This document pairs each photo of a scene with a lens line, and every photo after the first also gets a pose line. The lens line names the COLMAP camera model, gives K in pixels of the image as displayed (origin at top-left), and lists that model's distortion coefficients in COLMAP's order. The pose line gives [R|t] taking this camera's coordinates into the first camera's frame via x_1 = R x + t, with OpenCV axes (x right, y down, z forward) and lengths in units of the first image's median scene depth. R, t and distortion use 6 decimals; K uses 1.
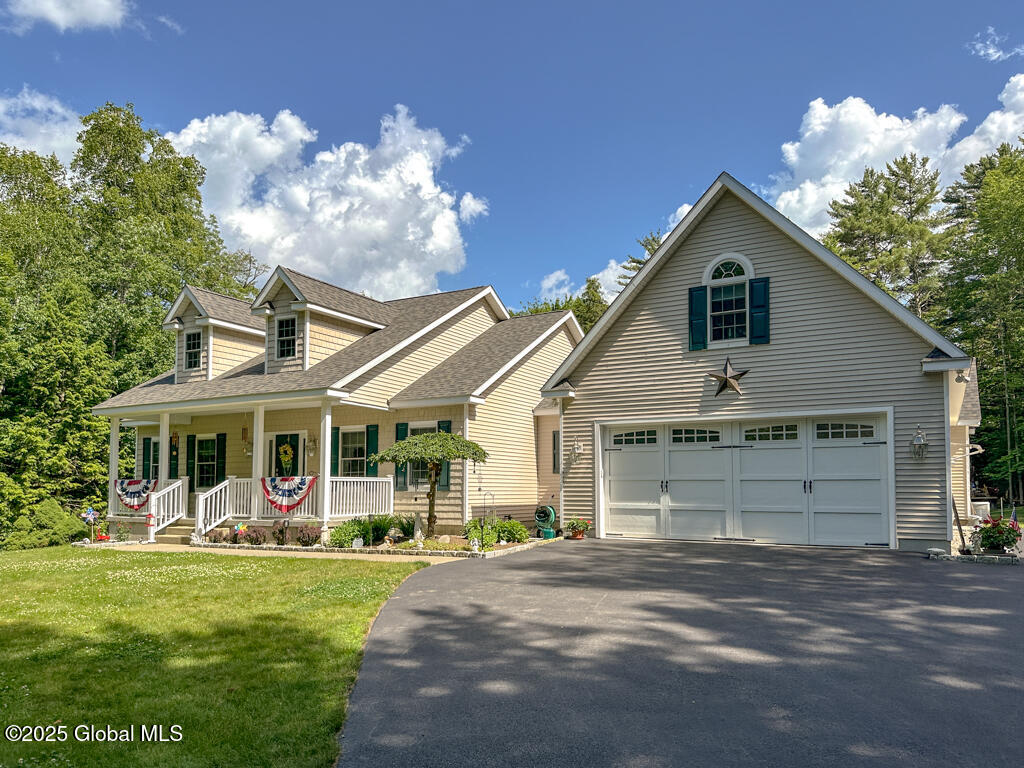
lens RADIAL K [[737.8, 0, 507.4], [0, 737.8, 451.5], [0, 0, 1]] dist [0.124450, -0.097587]
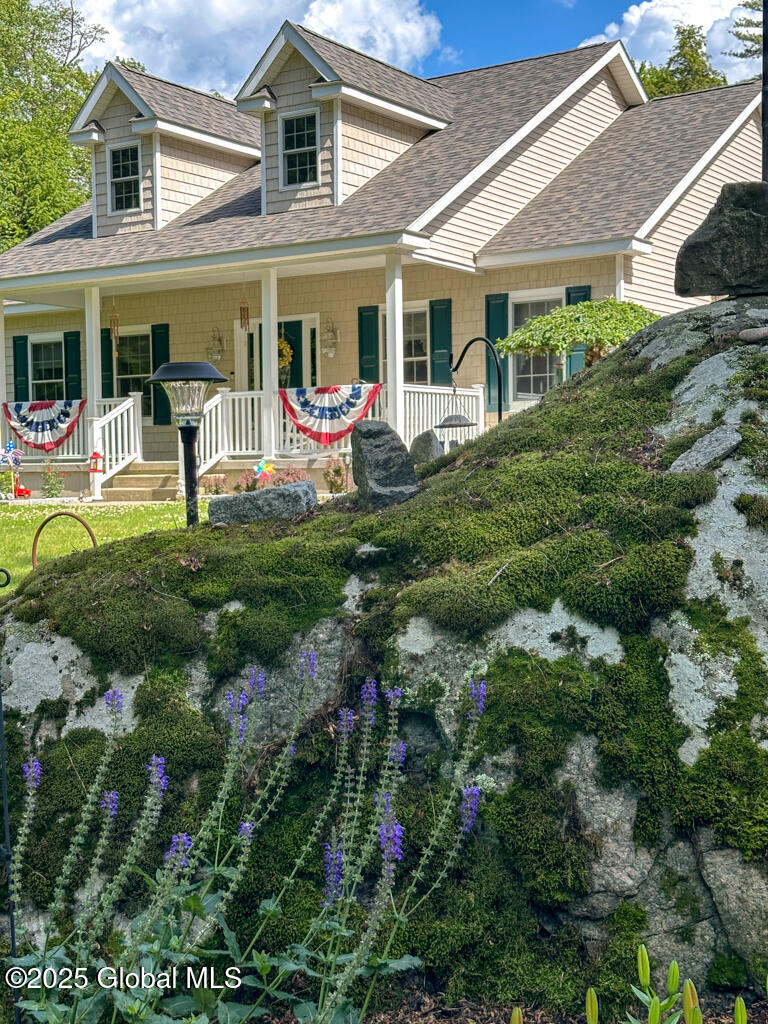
lens RADIAL K [[1451.4, 0, 354.6], [0, 1451.4, 503.5], [0, 0, 1]] dist [0.161537, 0.000000]
pose [[0.997361, -0.012800, -0.071466, -0.175995], [0.018098, 0.997096, 0.073975, 0.039035], [0.070311, -0.075073, 0.994696, -0.153555]]
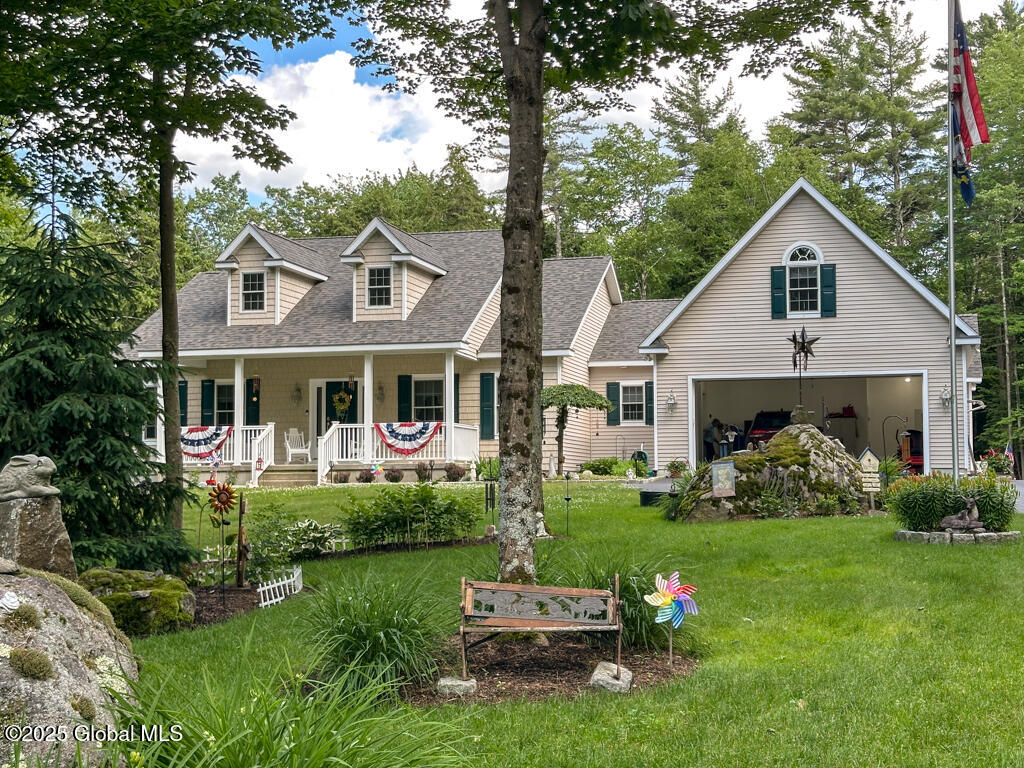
lens RADIAL K [[1451.4, 0, 549.0], [0, 1451.4, 396.1], [0, 0, 1]] dist [0.161537, 0.000000]
pose [[0.961891, 0.013986, 0.273076, -0.614793], [-0.009365, 0.999790, -0.018218, 0.030078], [-0.273274, 0.014966, 0.961820, -0.963302]]
